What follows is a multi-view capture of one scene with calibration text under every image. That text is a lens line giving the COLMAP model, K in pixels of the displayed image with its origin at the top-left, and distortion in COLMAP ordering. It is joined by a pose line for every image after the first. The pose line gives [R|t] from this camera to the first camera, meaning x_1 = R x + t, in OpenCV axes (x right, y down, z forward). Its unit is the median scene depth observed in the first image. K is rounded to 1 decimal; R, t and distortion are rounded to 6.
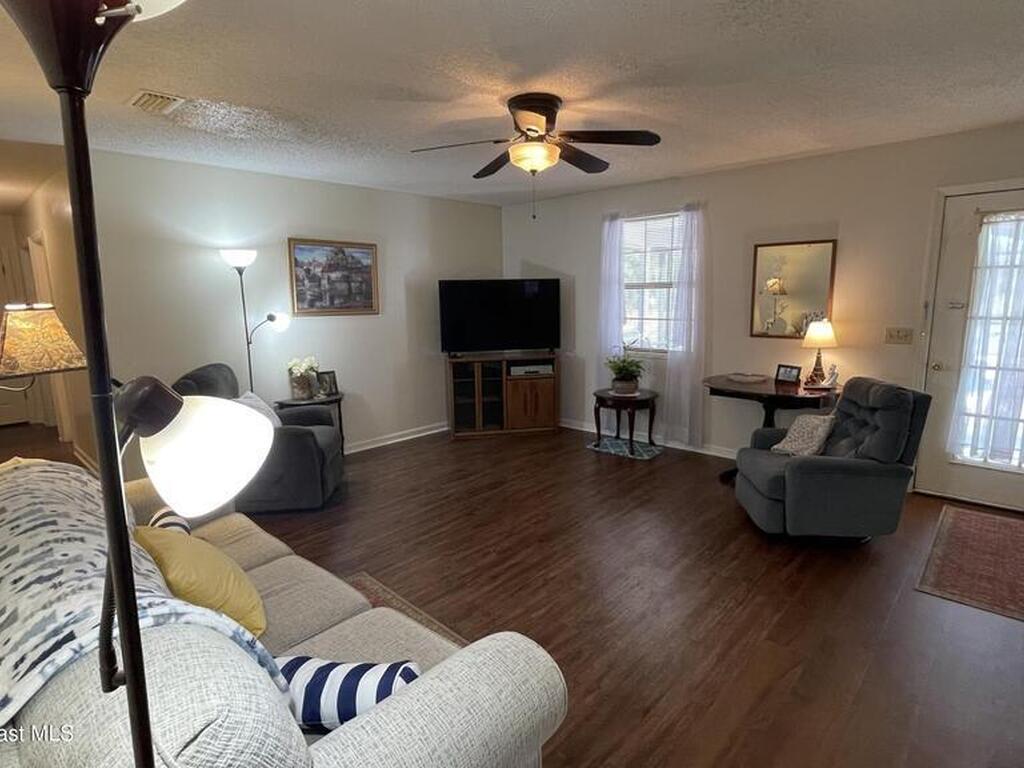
lens RADIAL K [[550.1, 0, 509.6], [0, 550.1, 383.9], [0, 0, 1]] dist [-0.003785, -0.000867]
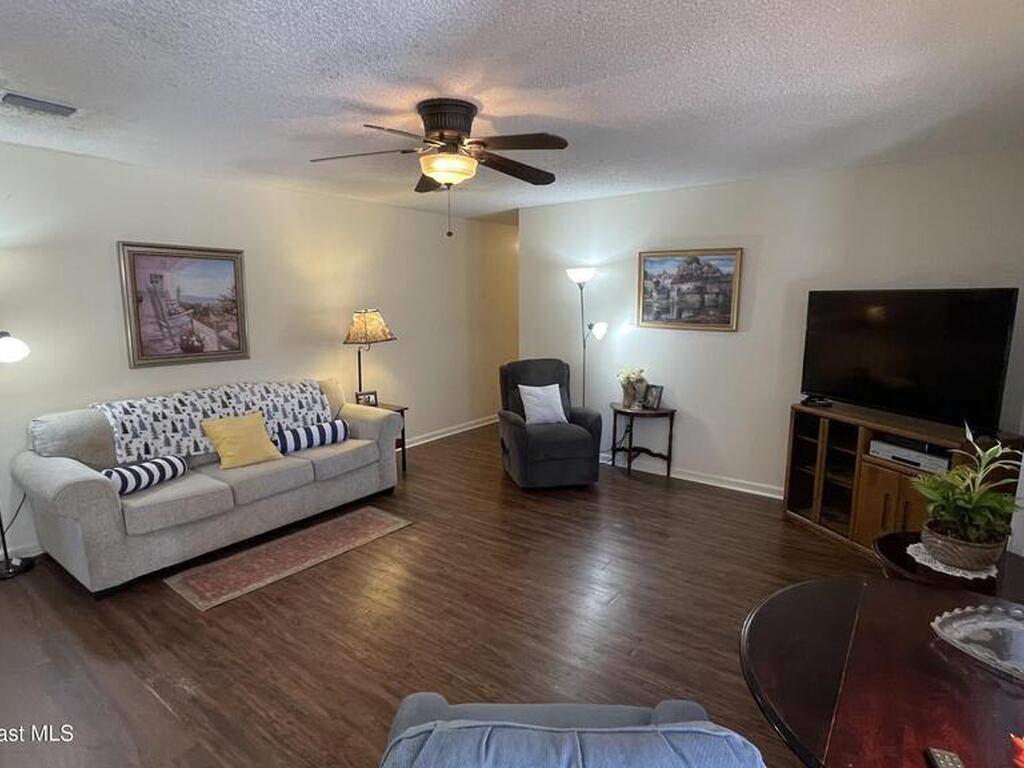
lens RADIAL K [[548.9, 0, 510.2], [0, 548.9, 383.9], [0, 0, 1]] dist [0.012443, -0.026656]
pose [[0.105887, 0.171865, -0.979413, 0.617008], [-0.163239, 0.974592, 0.153371, -0.136995], [0.980888, 0.143639, 0.131252, 0.635854]]
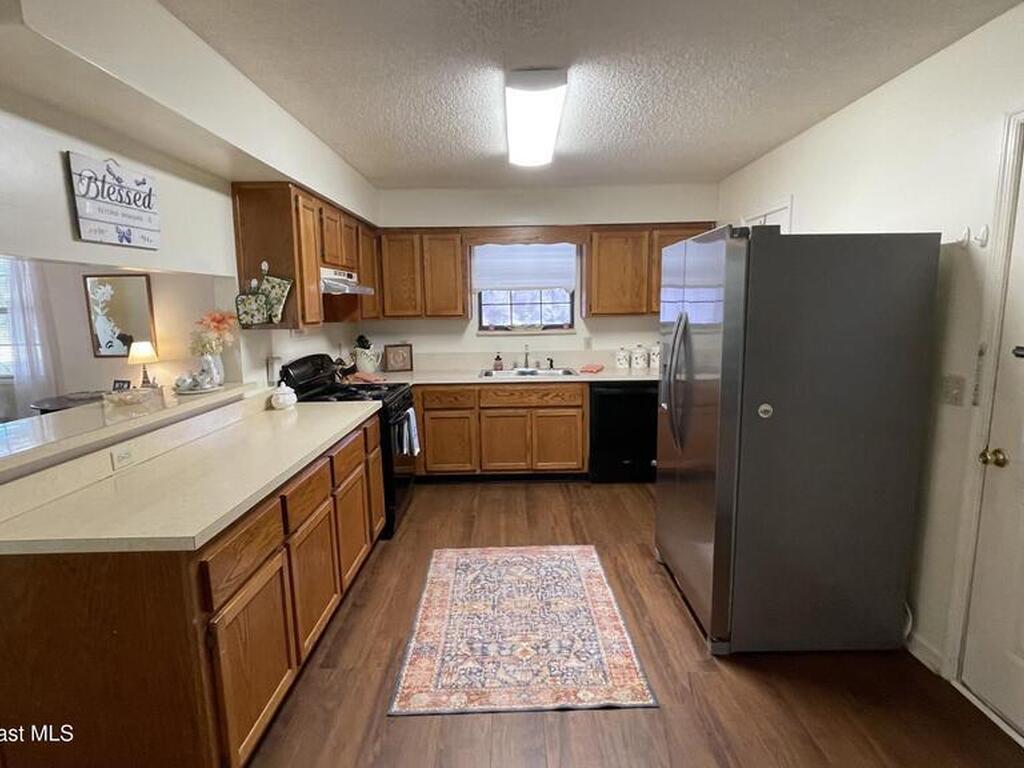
lens RADIAL K [[548.9, 0, 510.2], [0, 548.9, 383.9], [0, 0, 1]] dist [0.012443, -0.026656]
pose [[0.730774, -0.092757, 0.676288, 0.291820], [0.115827, 0.993208, 0.011065, 0.049866], [-0.672721, 0.070247, 0.736554, -0.357565]]
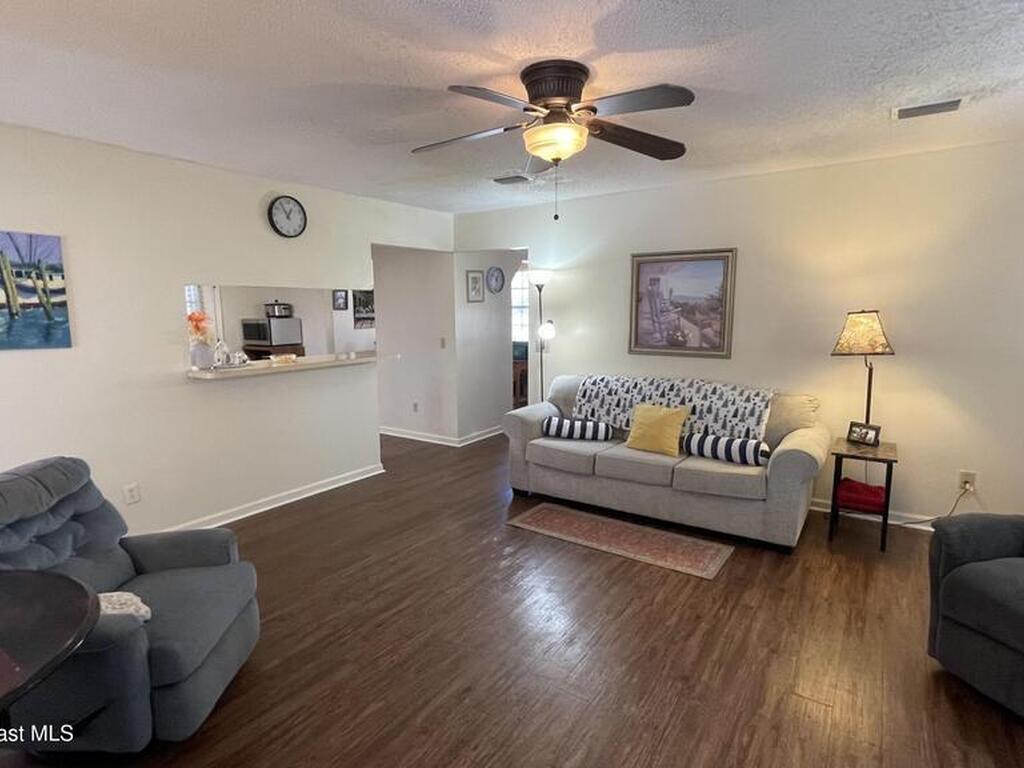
lens RADIAL K [[547.3, 0, 508.3], [0, 547.3, 384.5], [0, 0, 1]] dist [0.026100, -0.027681]
pose [[-0.988102, 0.045367, -0.146957, 0.150748], [-0.000545, 0.954466, 0.298319, -0.194293], [0.153799, 0.294850, -0.943085, 1.133585]]
